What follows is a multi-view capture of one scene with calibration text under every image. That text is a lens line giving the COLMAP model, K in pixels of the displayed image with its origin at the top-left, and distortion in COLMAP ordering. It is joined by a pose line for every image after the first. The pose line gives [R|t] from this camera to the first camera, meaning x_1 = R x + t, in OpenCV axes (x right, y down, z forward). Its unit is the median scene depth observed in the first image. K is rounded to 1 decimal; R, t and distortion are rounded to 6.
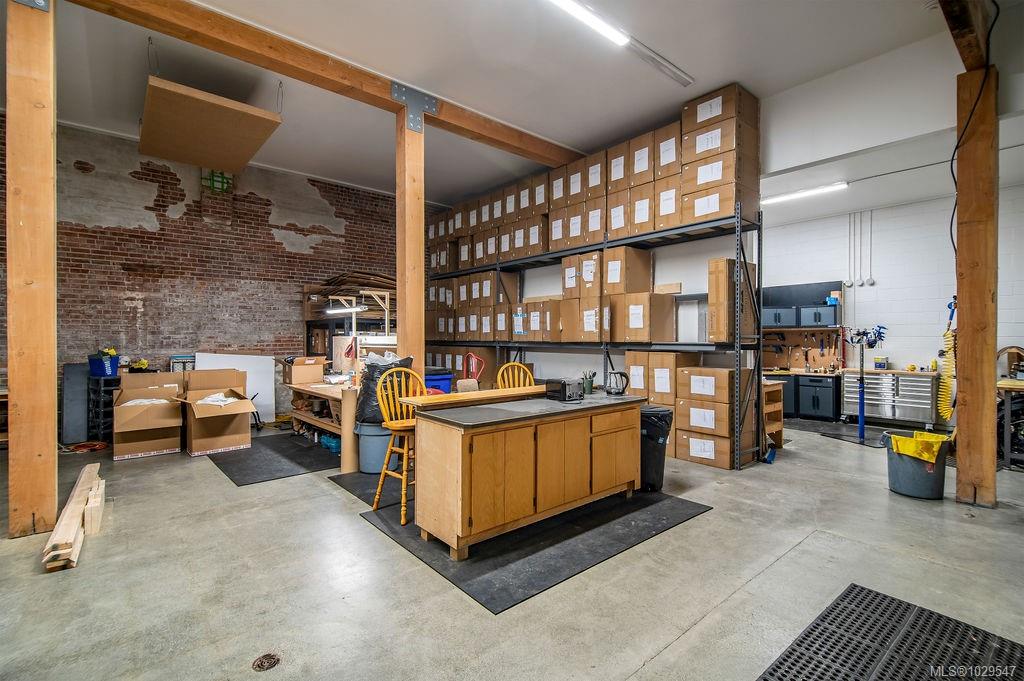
lens RADIAL K [[463.3, 0, 506.7], [0, 463.3, 340.0], [0, 0, 1]] dist [0.009232, -0.006169]
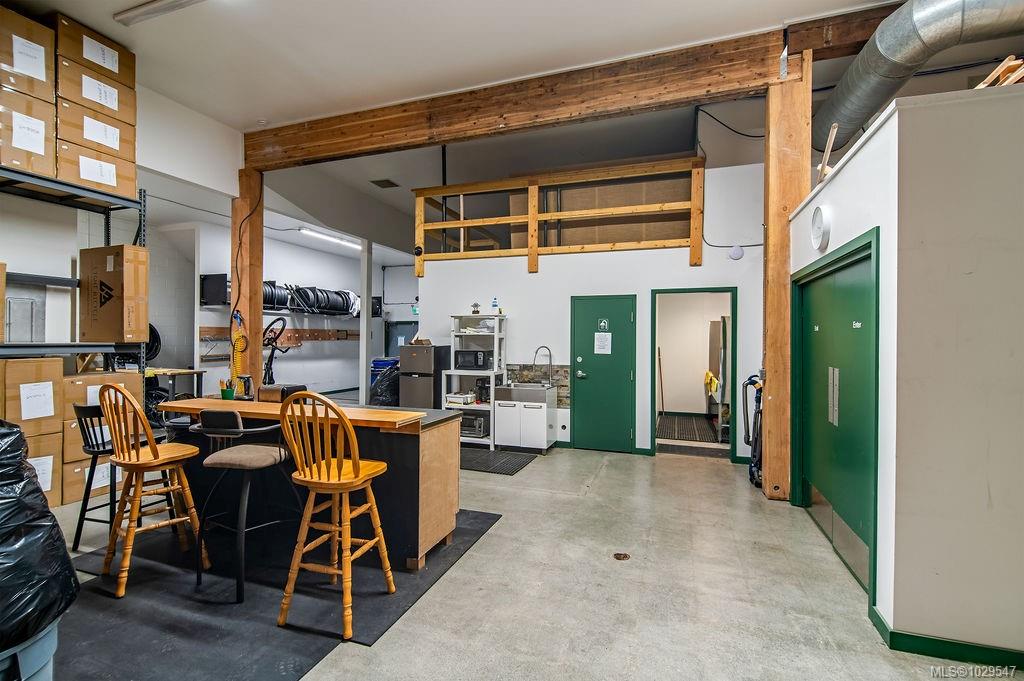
lens RADIAL K [[463.3, 0, 511.7], [0, 463.3, 339.8], [0, 0, 1]] dist [0.009232, -0.006169]
pose [[-0.503449, -0.003373, 0.864018, -0.600561], [-0.002934, 0.999993, 0.002195, -0.003381], [-0.864020, -0.001430, -0.503456, 0.758525]]
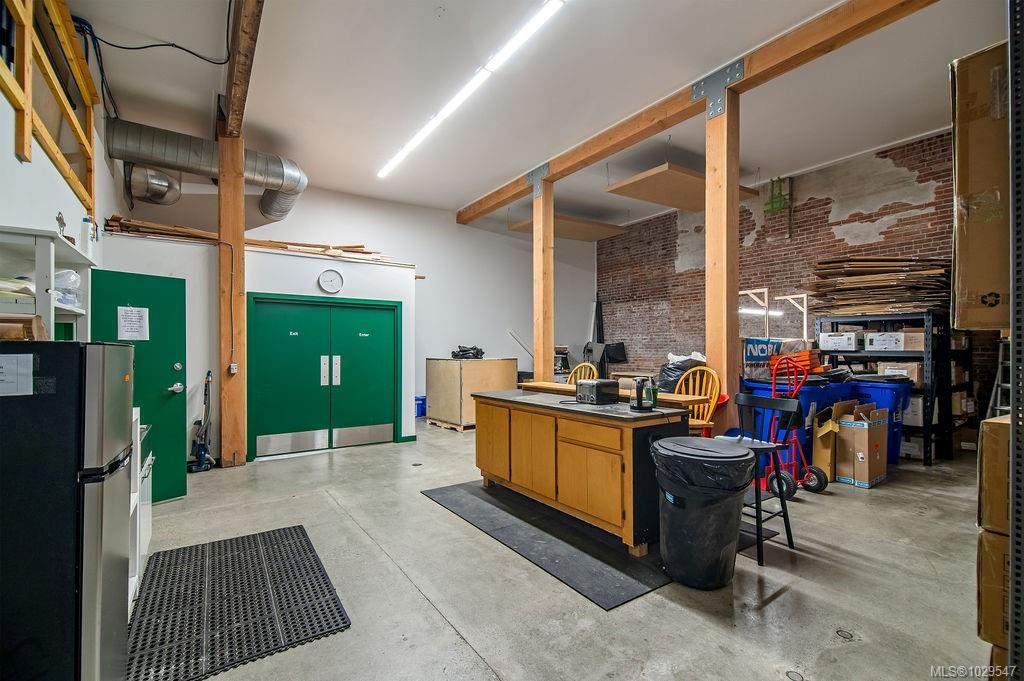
lens RADIAL K [[463.3, 0, 509.5], [0, 463.3, 349.9], [0, 0, 1]] dist [0.009232, -0.006169]
pose [[-0.105663, -0.001268, -0.994401, 0.737767], [-0.002938, 0.999995, -0.000963, 0.019118], [0.994398, 0.002820, -0.105666, 0.657122]]
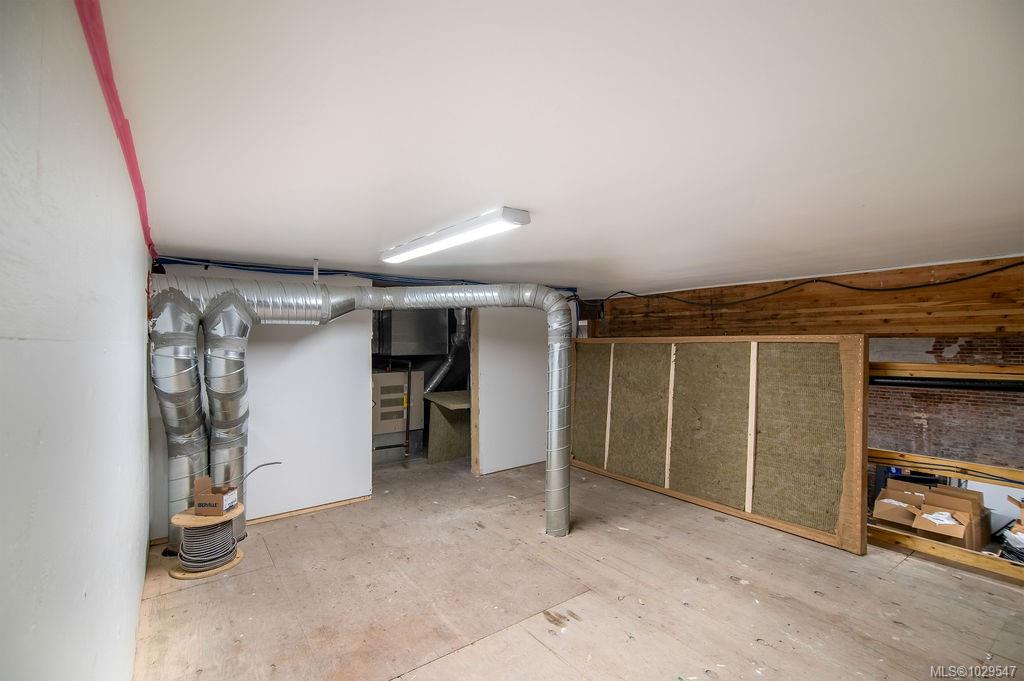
lens RADIAL K [[463.3, 0, 511.8], [0, 463.3, 334.0], [0, 0, 1]] dist [0.009232, -0.006169]
pose [[-0.068690, -0.026638, -0.997282, 0.851176], [-0.000645, 0.999644, -0.026657, -0.380210], [0.997638, -0.001188, -0.068682, -0.156085]]
